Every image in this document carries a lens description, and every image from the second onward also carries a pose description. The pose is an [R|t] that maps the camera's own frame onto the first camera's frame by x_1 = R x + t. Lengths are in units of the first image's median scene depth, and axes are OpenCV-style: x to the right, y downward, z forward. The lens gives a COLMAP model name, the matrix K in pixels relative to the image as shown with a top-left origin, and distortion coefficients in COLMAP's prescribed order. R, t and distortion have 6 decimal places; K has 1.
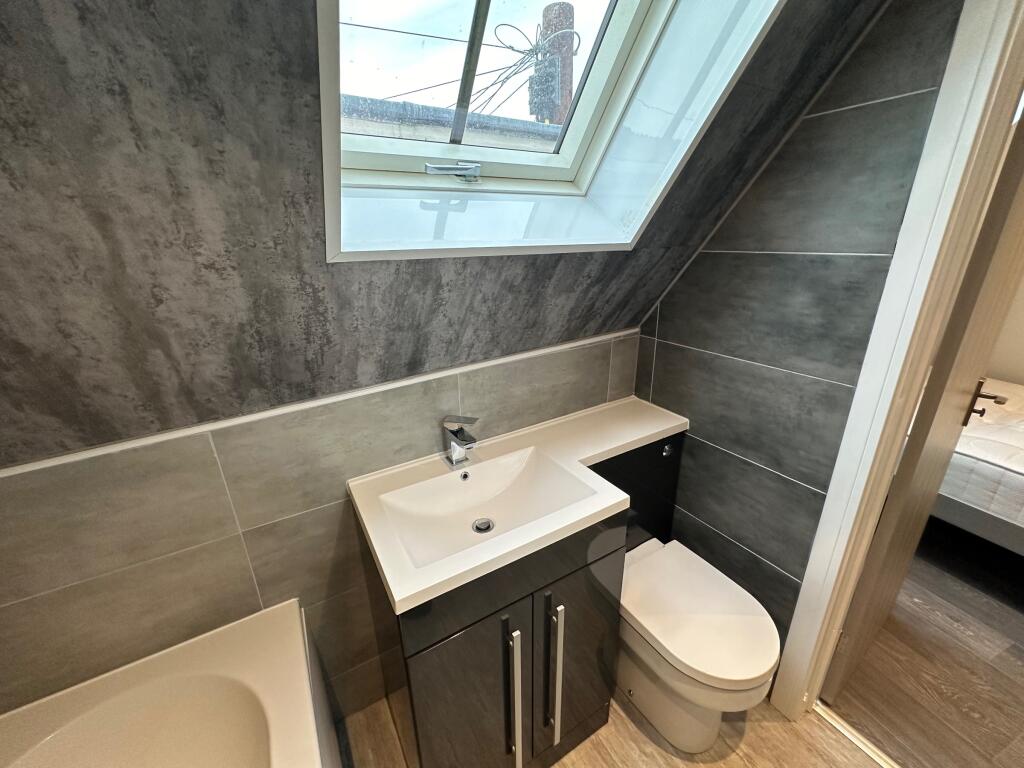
lens RADIAL K [[409.0, 0, 511.6], [0, 409.0, 381.1], [0, 0, 1]] dist [-0.002890, -0.000046]
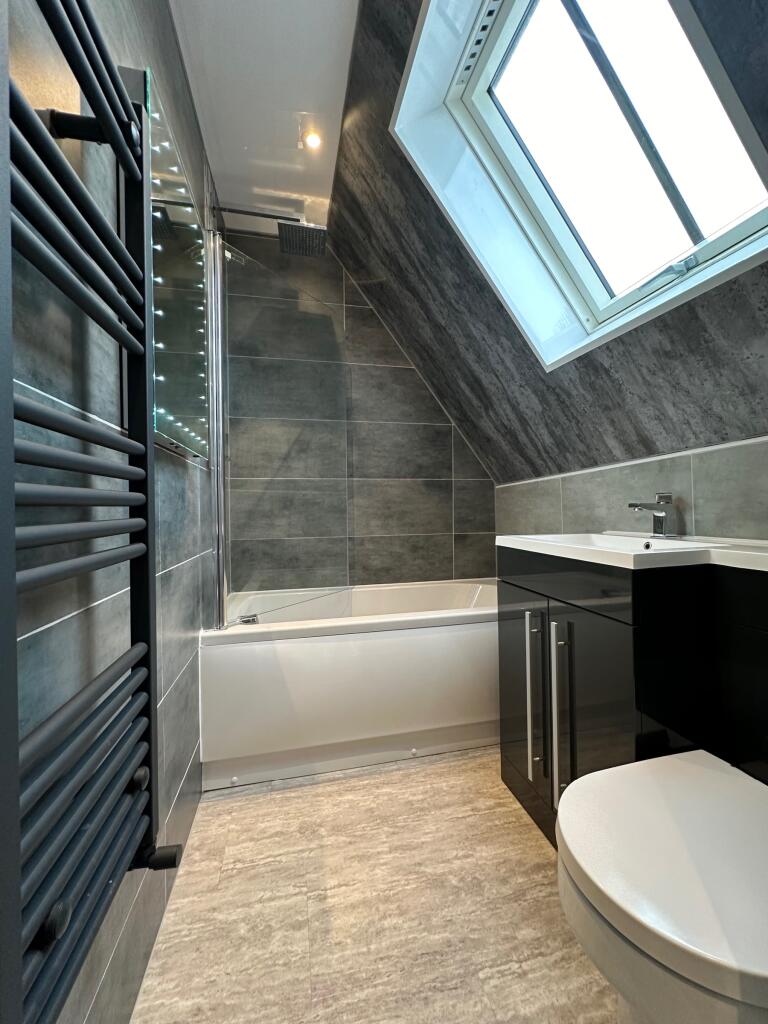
lens RADIAL K [[409.0, 0, 385.6], [0, 409.0, 509.1], [0, 0, 1]] dist [-0.002890, -0.000046]
pose [[-0.314770, 0.026082, -0.948810, 1.582597], [-0.294989, 0.947433, 0.123908, 0.306964], [0.902165, 0.318891, -0.290529, 0.967205]]
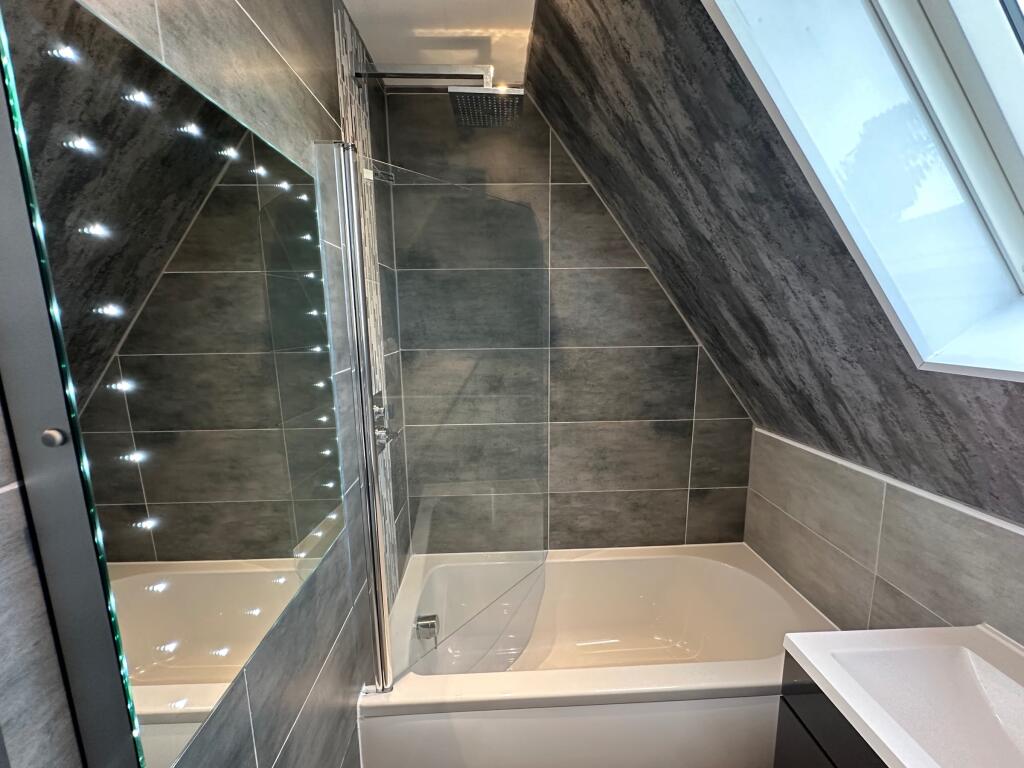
lens RADIAL K [[409.0, 0, 511.6], [0, 409.0, 381.1], [0, 0, 1]] dist [-0.002890, -0.000046]
pose [[-0.485524, 0.164895, -0.858531, 0.946541], [-0.269314, 0.906078, 0.326332, -0.290411], [0.831707, 0.389656, -0.395514, 0.470234]]
